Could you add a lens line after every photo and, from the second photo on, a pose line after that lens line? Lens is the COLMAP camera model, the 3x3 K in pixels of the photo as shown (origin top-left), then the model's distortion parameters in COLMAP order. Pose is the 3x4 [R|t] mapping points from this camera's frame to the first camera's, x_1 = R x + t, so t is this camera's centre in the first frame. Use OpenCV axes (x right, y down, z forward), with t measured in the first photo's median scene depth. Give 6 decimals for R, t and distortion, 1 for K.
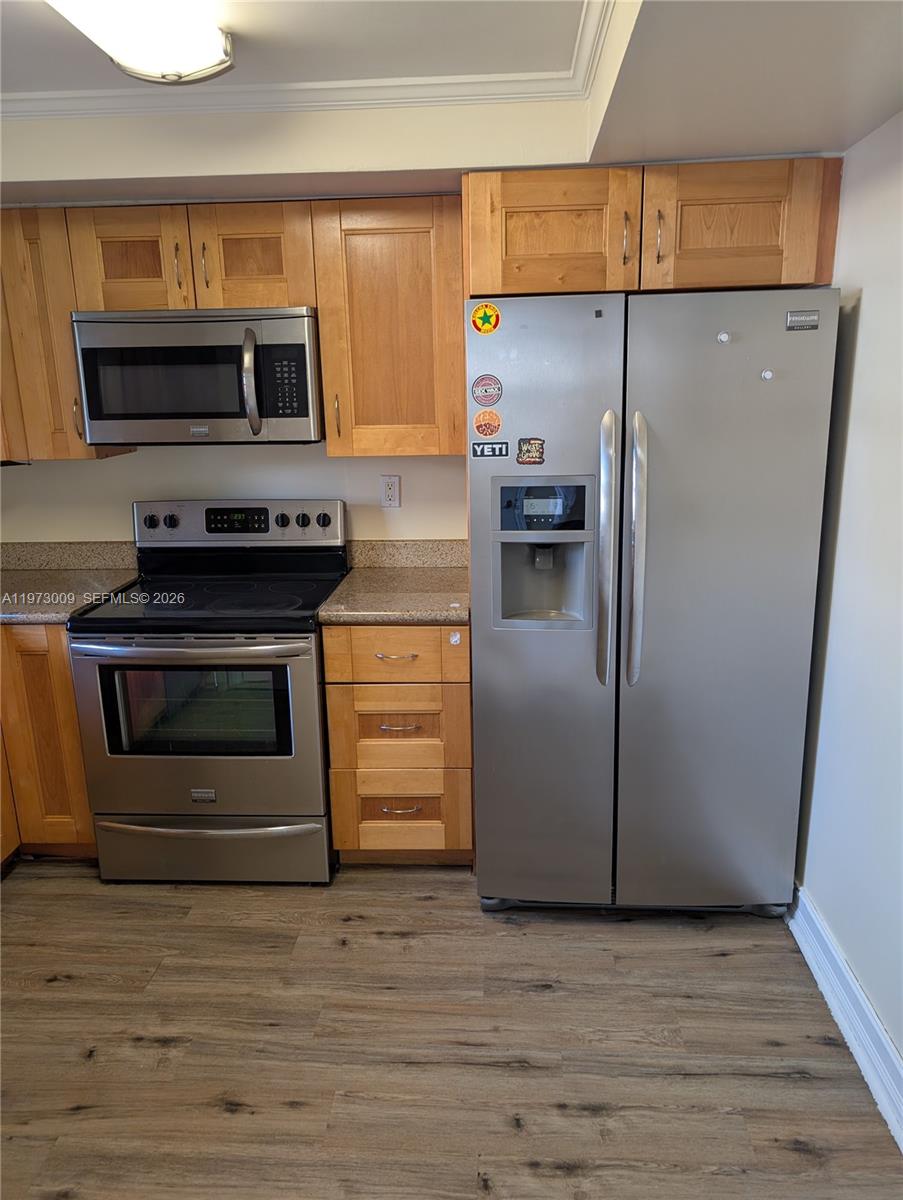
lens RADIAL K [[902.2, 0, 451.5], [0, 902.2, 607.2], [0, 0, 1]] dist [0.056696, -0.016372]
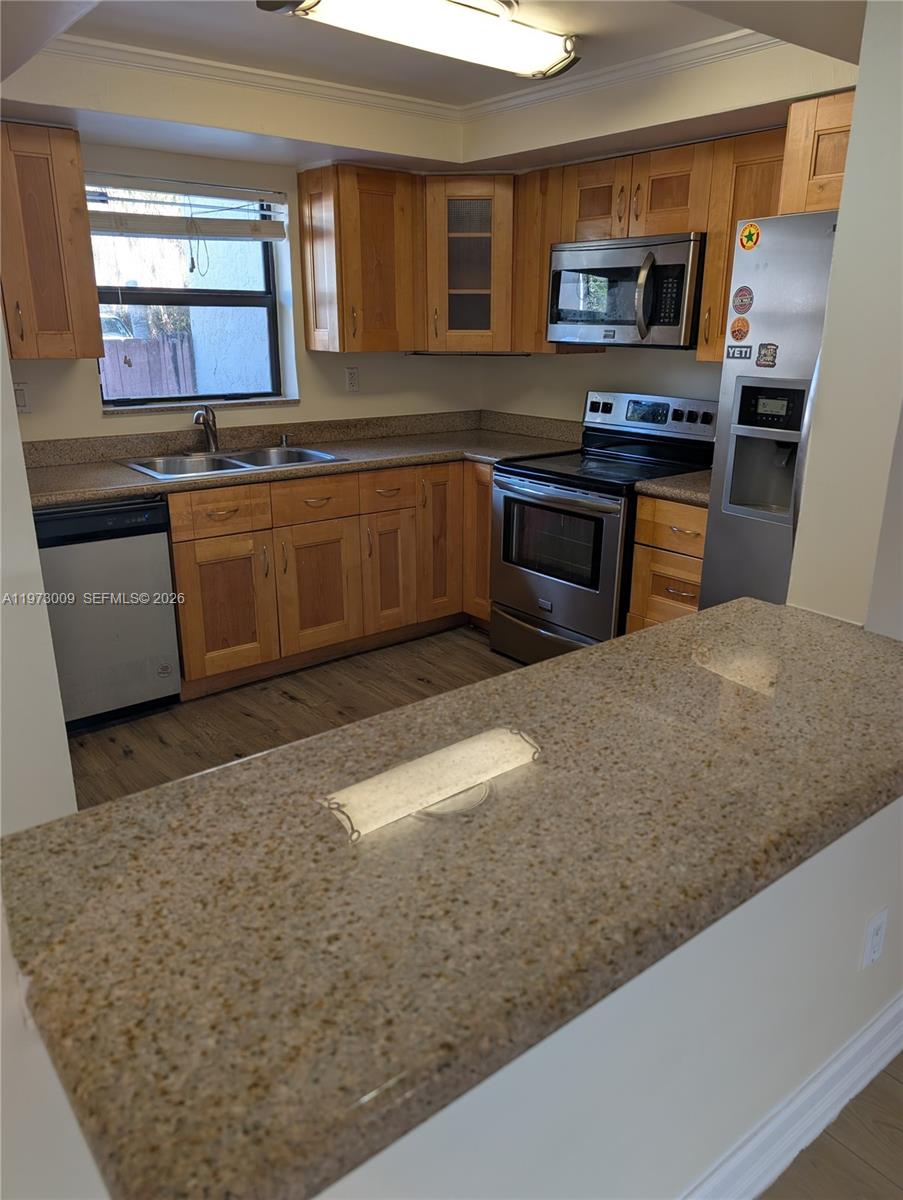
lens RADIAL K [[902.2, 0, 451.9], [0, 902.2, 597.3], [0, 0, 1]] dist [0.056696, -0.016372]
pose [[0.678379, 0.244542, -0.692821, 0.656257], [-0.207751, 0.968345, 0.138372, 0.043282], [0.704728, 0.050065, 0.707709, -0.068867]]
